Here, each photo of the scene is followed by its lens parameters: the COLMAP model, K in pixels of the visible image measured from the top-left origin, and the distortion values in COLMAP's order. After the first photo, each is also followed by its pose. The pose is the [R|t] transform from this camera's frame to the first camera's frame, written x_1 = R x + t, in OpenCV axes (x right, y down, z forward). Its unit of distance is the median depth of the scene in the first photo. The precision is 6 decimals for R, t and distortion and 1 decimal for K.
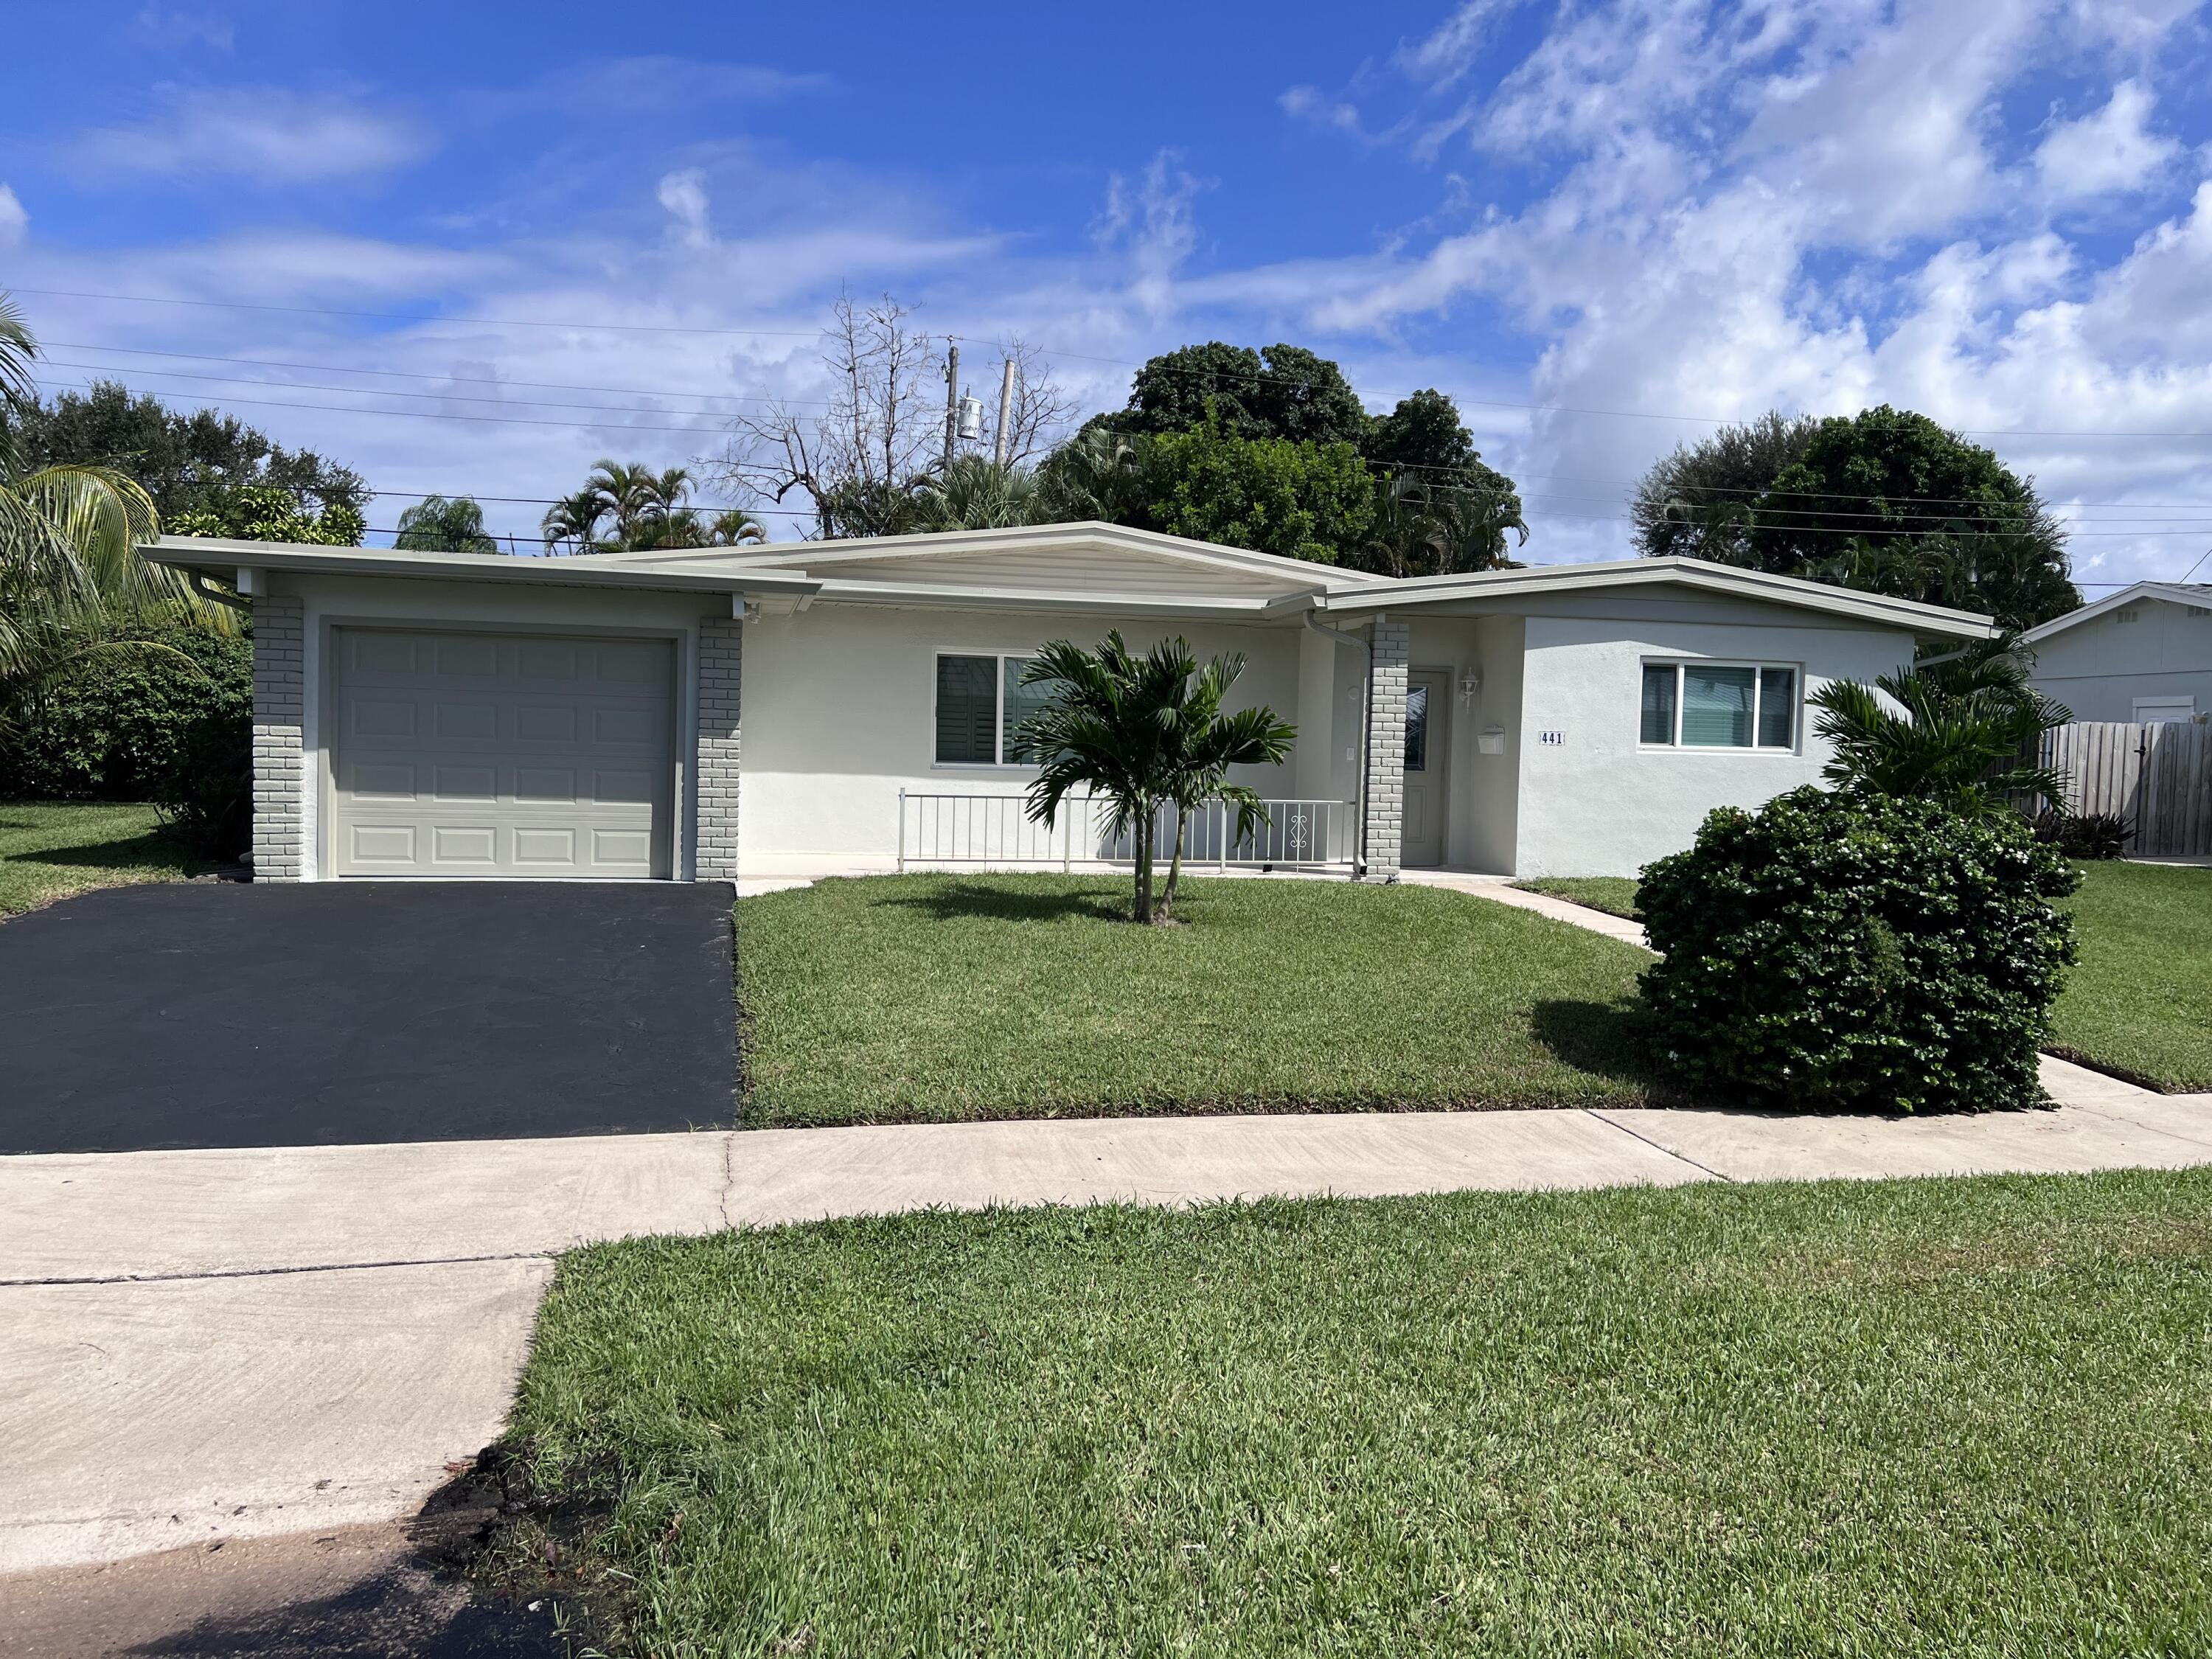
lens RADIAL K [[1784.3, 0, 1123.2], [0, 1784.3, 848.8], [0, 0, 1]] dist [0.047904, -0.069451]
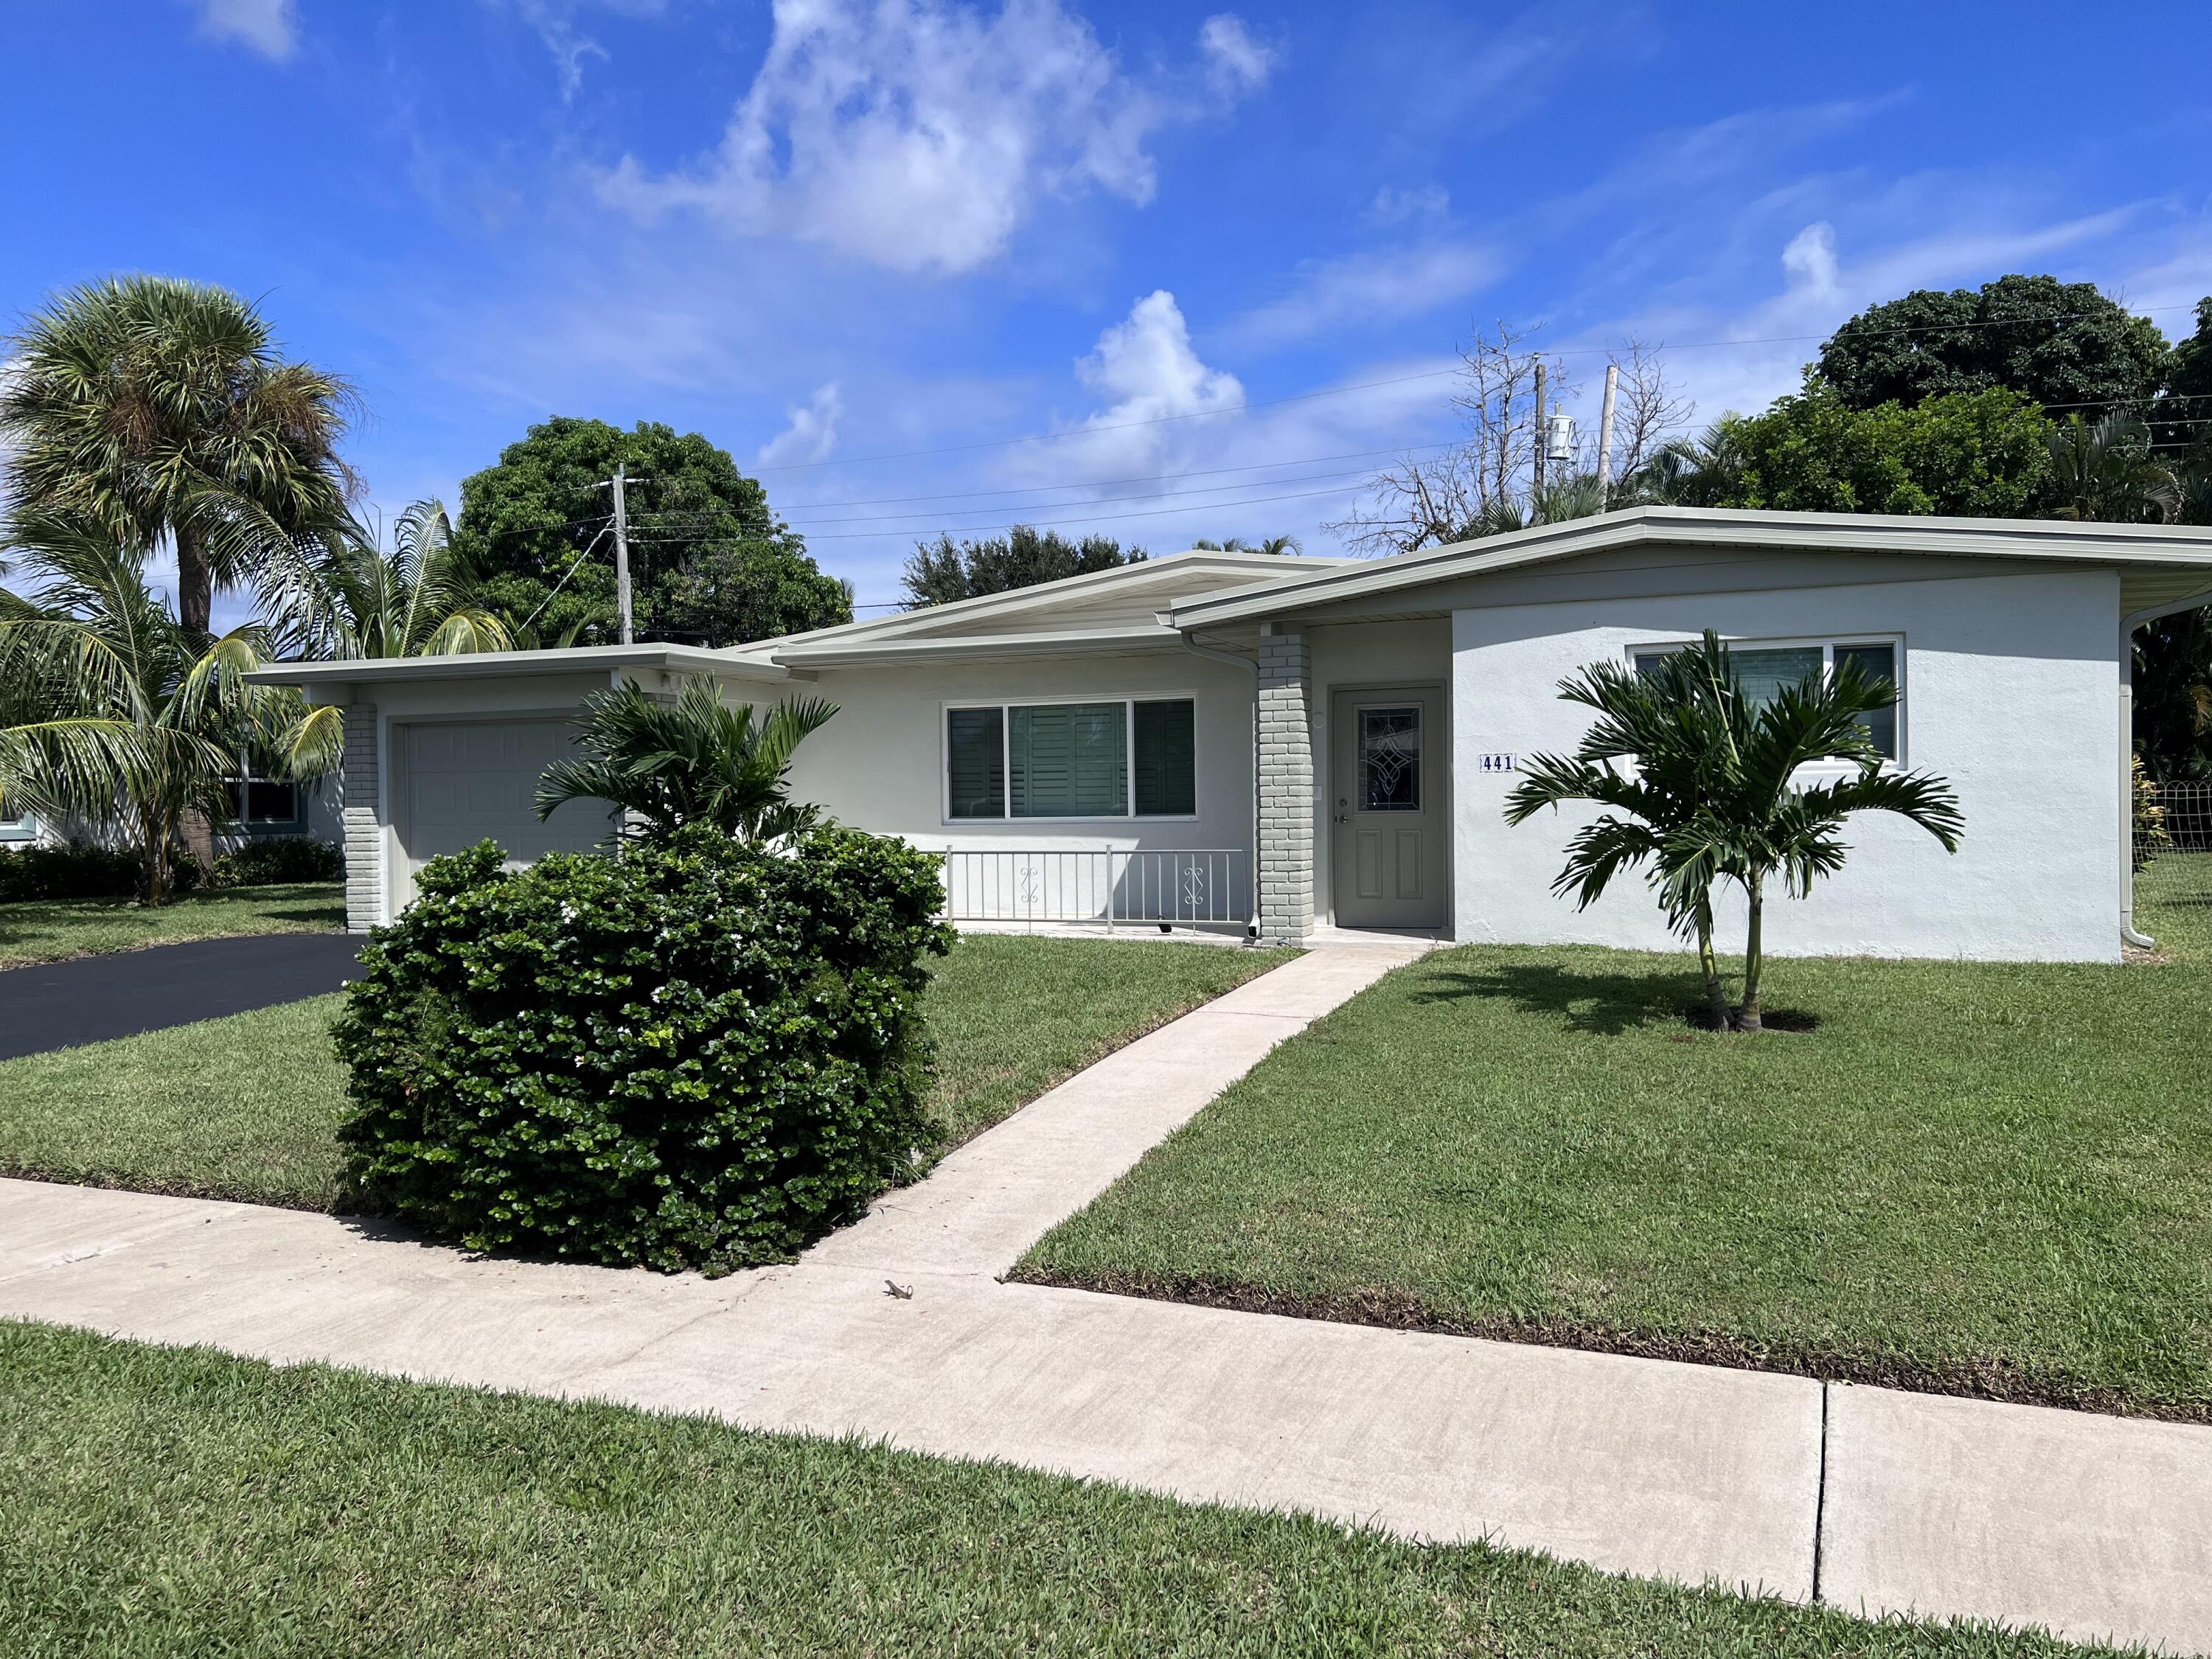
lens RADIAL K [[1683.1, 0, 1055.8], [0, 1683.1, 788.4], [0, 0, 1]] dist [0.080967, -0.087151]
pose [[0.780017, -0.039222, -0.624528, 0.334693], [0.001088, 0.998117, -0.061325, -0.004441], [0.625758, 0.047155, 0.778591, 0.196741]]
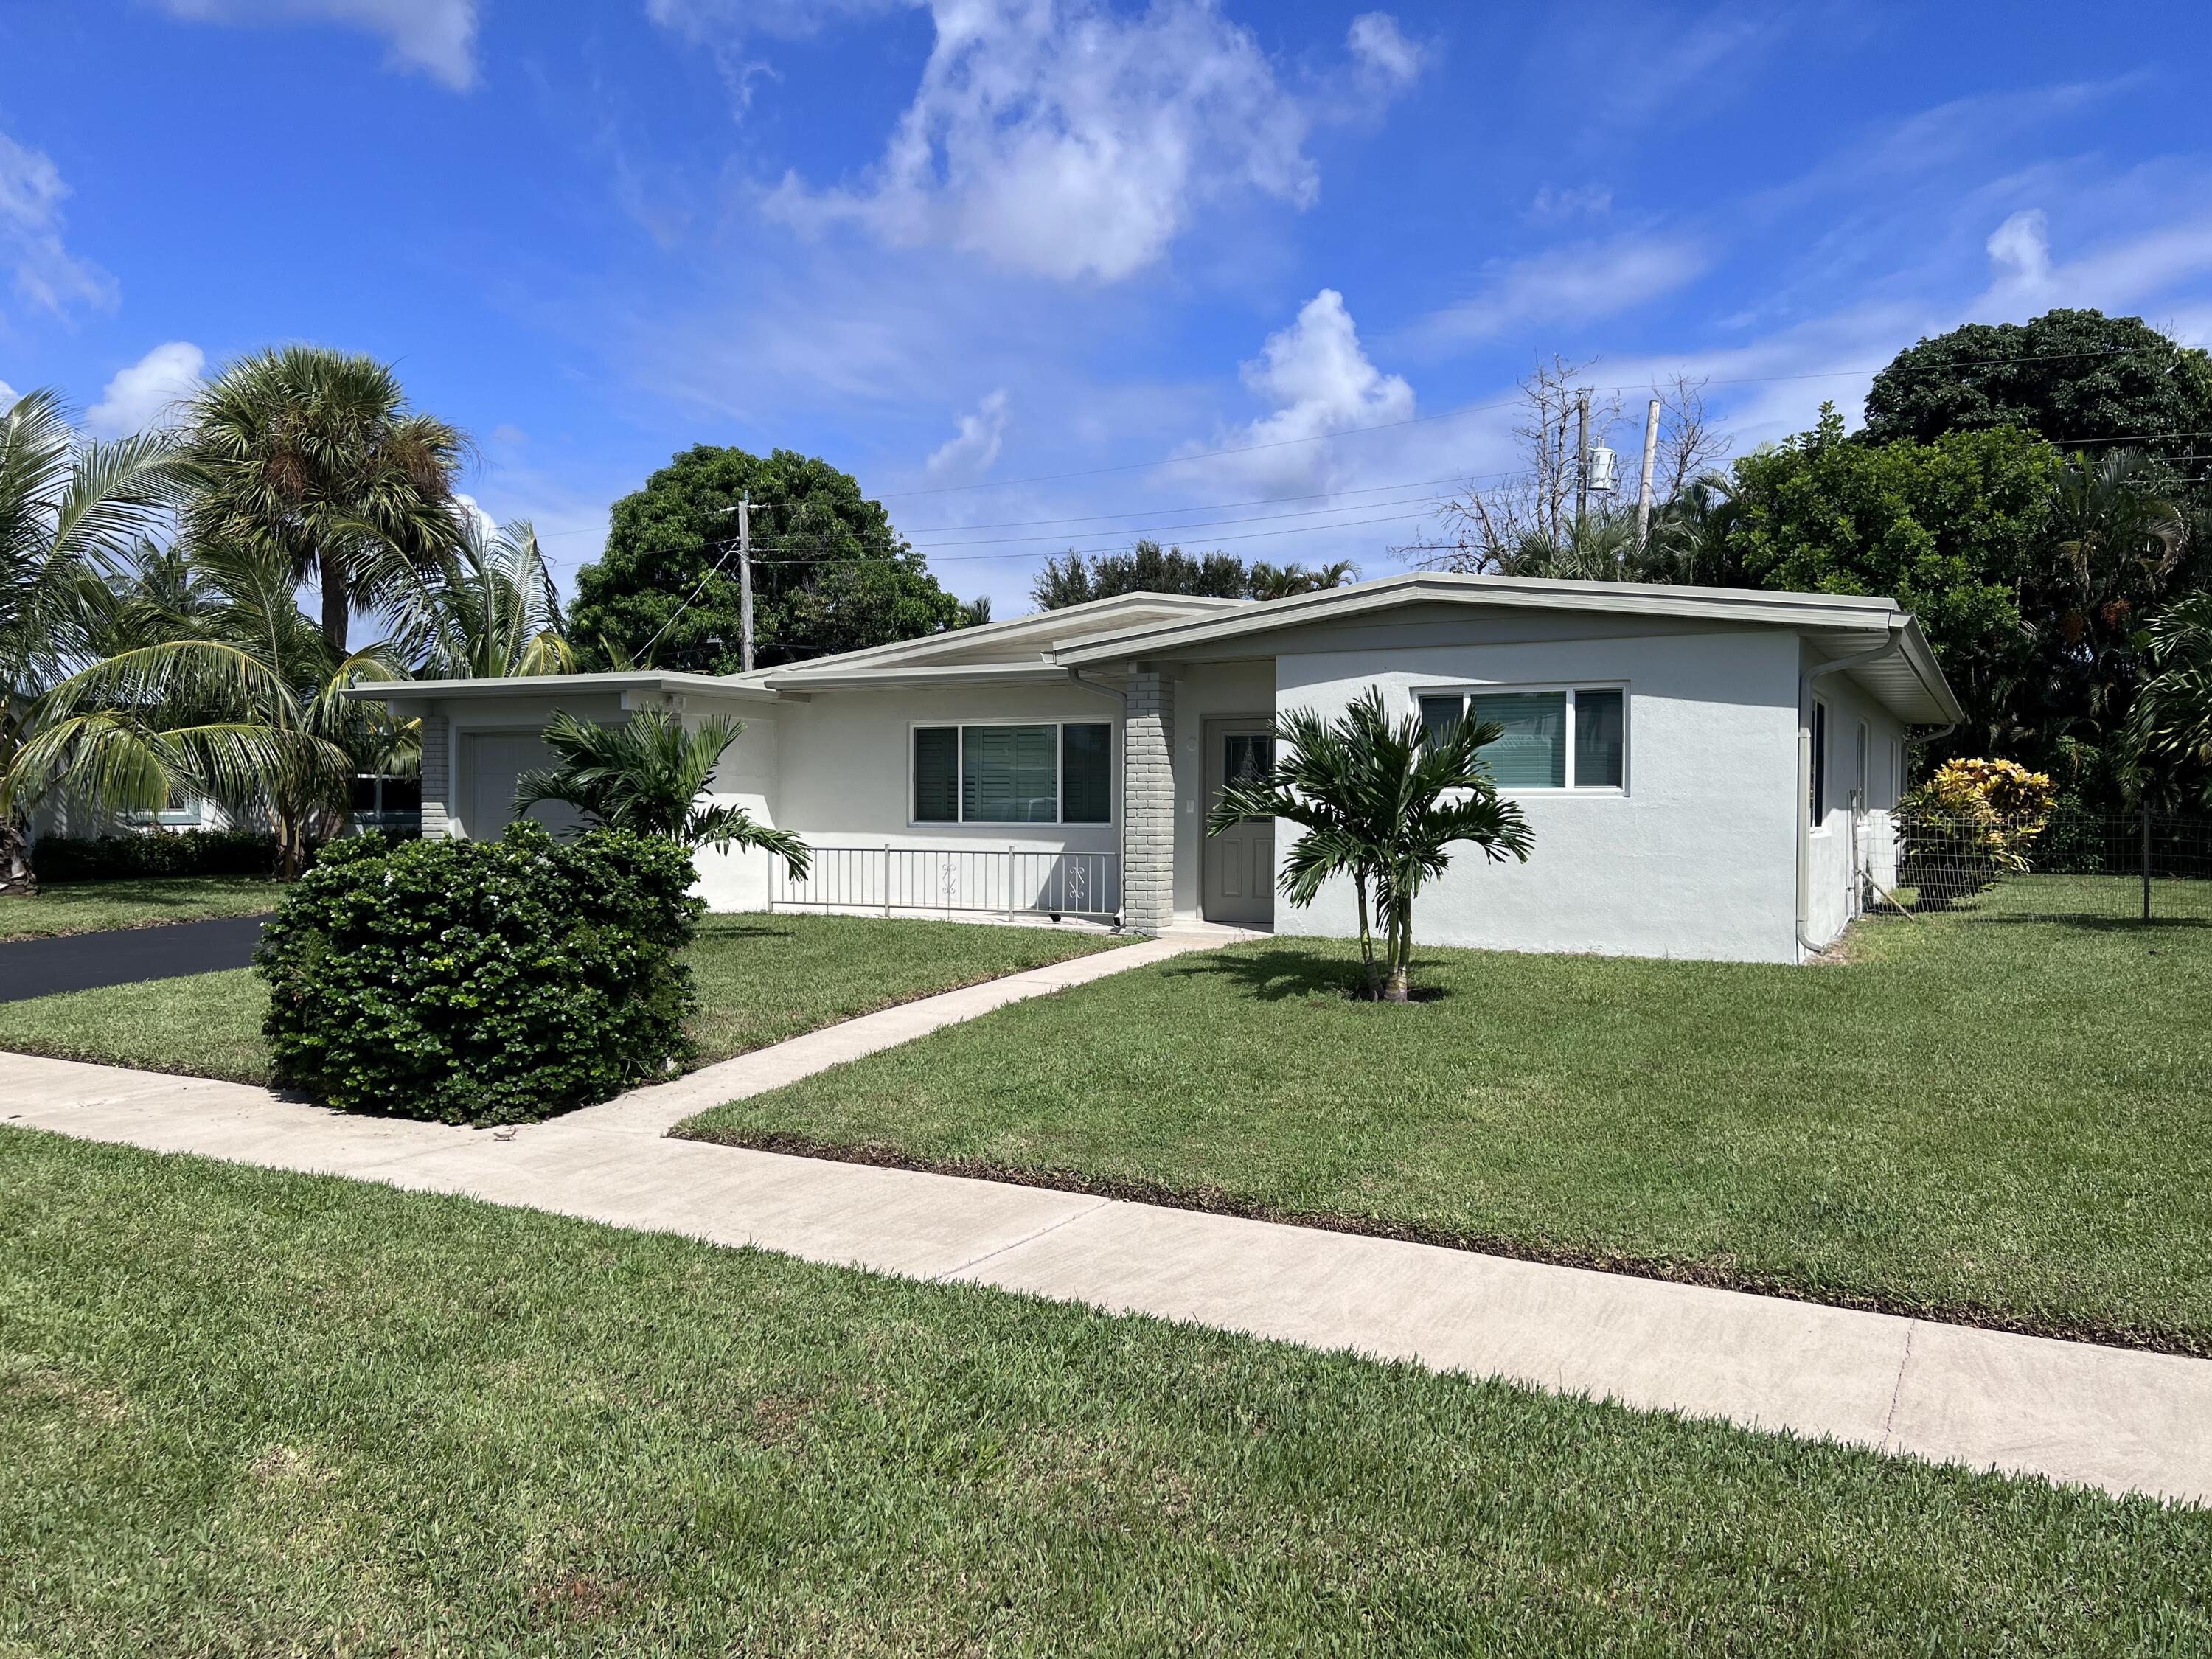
lens RADIAL K [[1683.1, 0, 1051.5], [0, 1683.1, 800.8], [0, 0, 1]] dist [0.080967, -0.087151]
pose [[0.705914, -0.022298, -0.707947, 0.463460], [-0.024221, 0.998160, -0.055591, -0.001853], [0.707883, 0.056390, 0.704075, 0.188869]]
